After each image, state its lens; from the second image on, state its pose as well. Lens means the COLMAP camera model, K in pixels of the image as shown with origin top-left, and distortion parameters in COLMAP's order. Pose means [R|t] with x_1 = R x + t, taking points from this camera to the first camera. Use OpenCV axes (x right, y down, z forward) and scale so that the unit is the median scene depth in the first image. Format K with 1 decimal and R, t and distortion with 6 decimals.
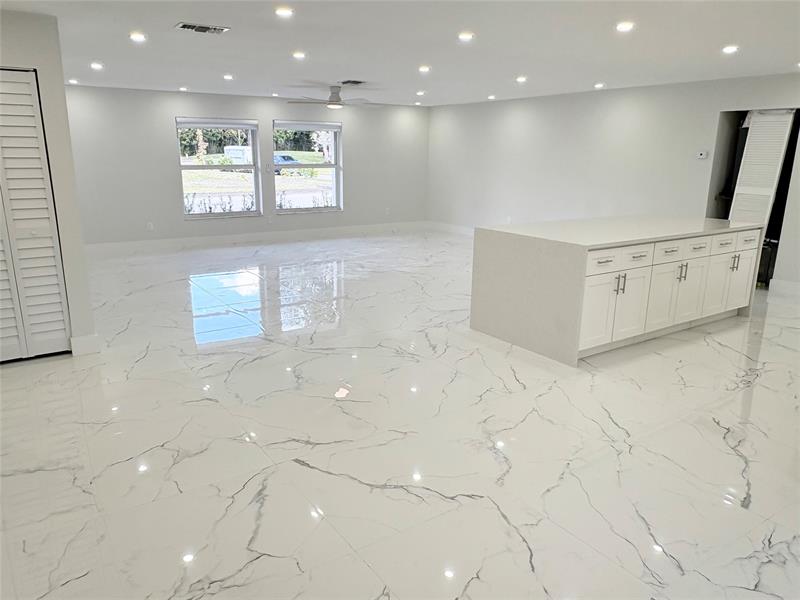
lens RADIAL K [[571.8, 0, 400.0], [0, 571.8, 300.0], [0, 0, 1]] dist [0.002545, 0.000239]
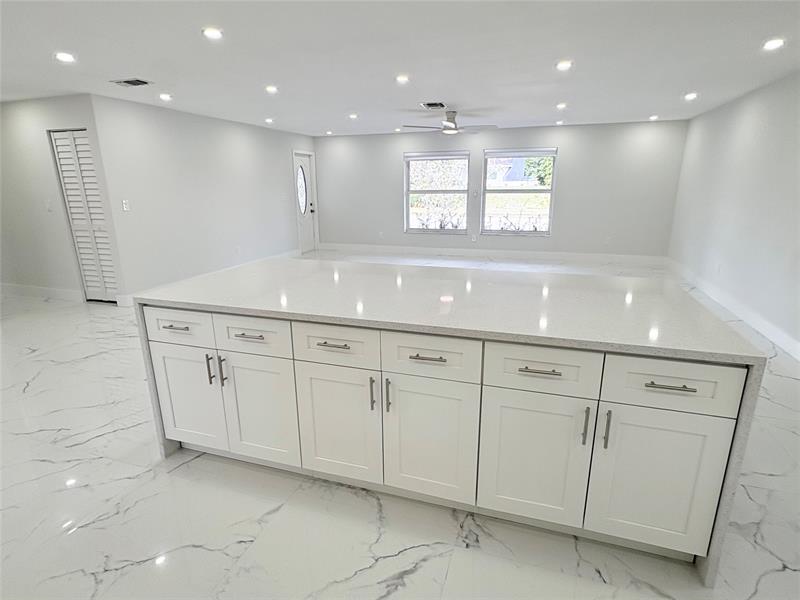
lens RADIAL K [[430.9, 0, 400.0], [0, 430.9, 300.0], [0, 0, 1]] dist [0.000303, 0.000142]
pose [[0.615725, 0.194195, -0.763657, 0.503205], [-0.184634, 0.977731, 0.099766, -0.110718], [0.766024, 0.079569, 0.637868, 0.491960]]
